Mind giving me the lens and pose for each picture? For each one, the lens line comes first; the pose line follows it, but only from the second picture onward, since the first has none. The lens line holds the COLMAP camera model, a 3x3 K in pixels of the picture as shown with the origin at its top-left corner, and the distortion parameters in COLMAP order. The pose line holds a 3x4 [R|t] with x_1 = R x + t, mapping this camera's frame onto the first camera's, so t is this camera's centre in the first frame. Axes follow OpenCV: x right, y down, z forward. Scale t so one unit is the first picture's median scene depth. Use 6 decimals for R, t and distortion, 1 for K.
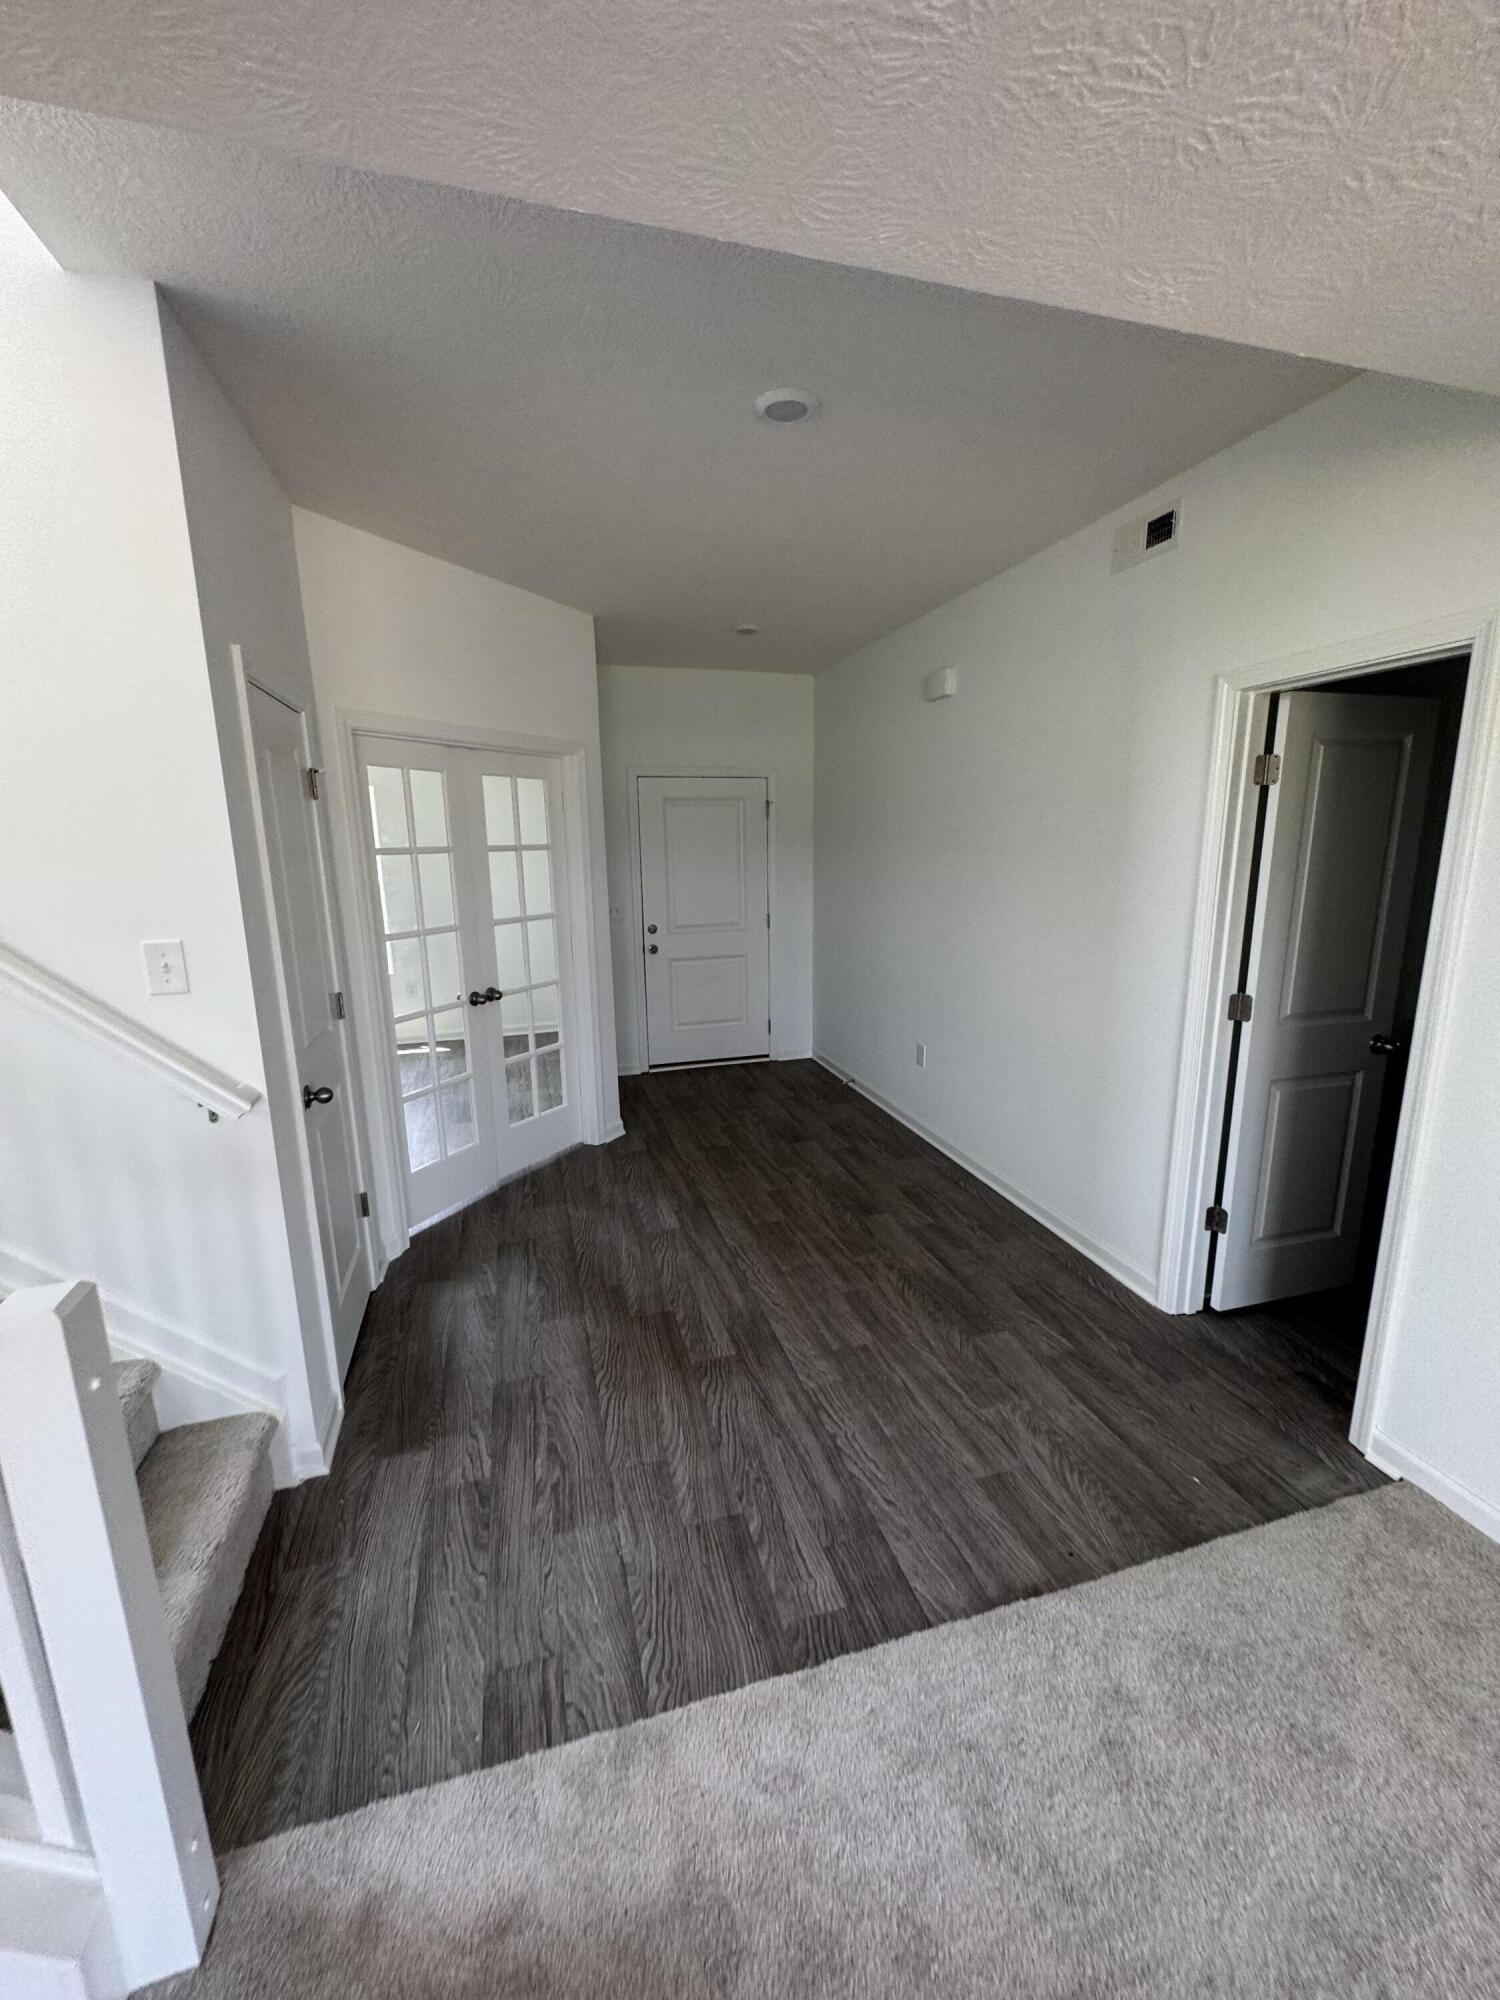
lens RADIAL K [[786.1, 0, 751.6], [0, 786.1, 1002.4], [0, 0, 1]] dist [0.000784, 0.000732]
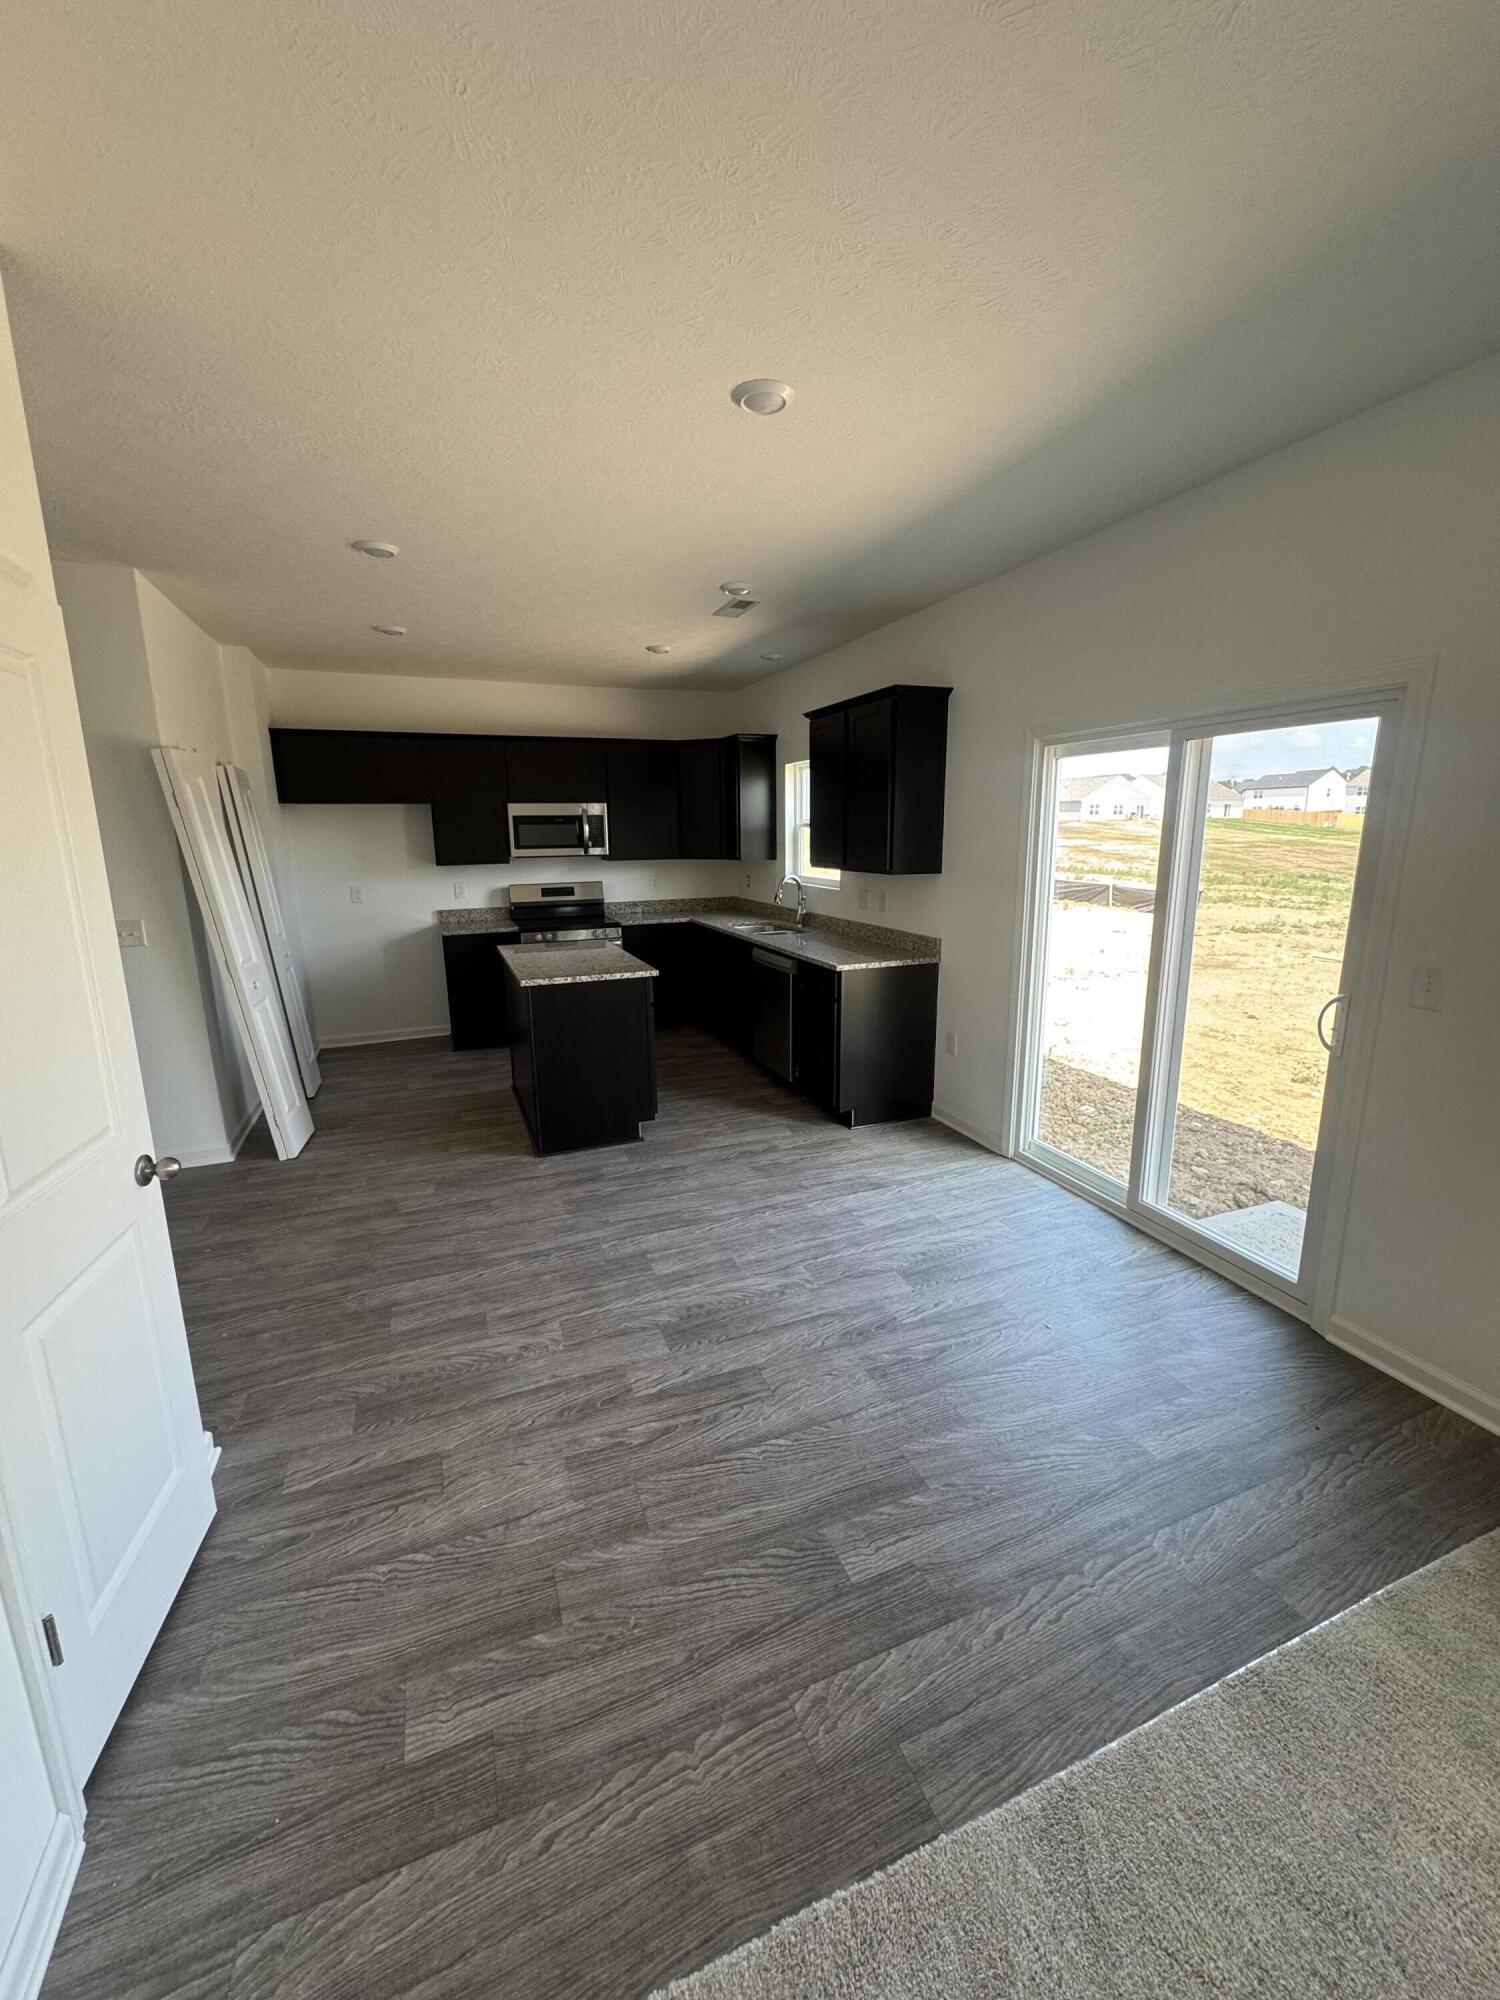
lens RADIAL K [[786.1, 0, 749.3], [0, 786.1, 992.7], [0, 0, 1]] dist [0.000784, 0.000732]
pose [[0.106329, 0.218032, -0.970132, 0.690592], [-0.196419, 0.961043, 0.194461, -0.213501], [0.974738, 0.169875, 0.145013, 0.962972]]
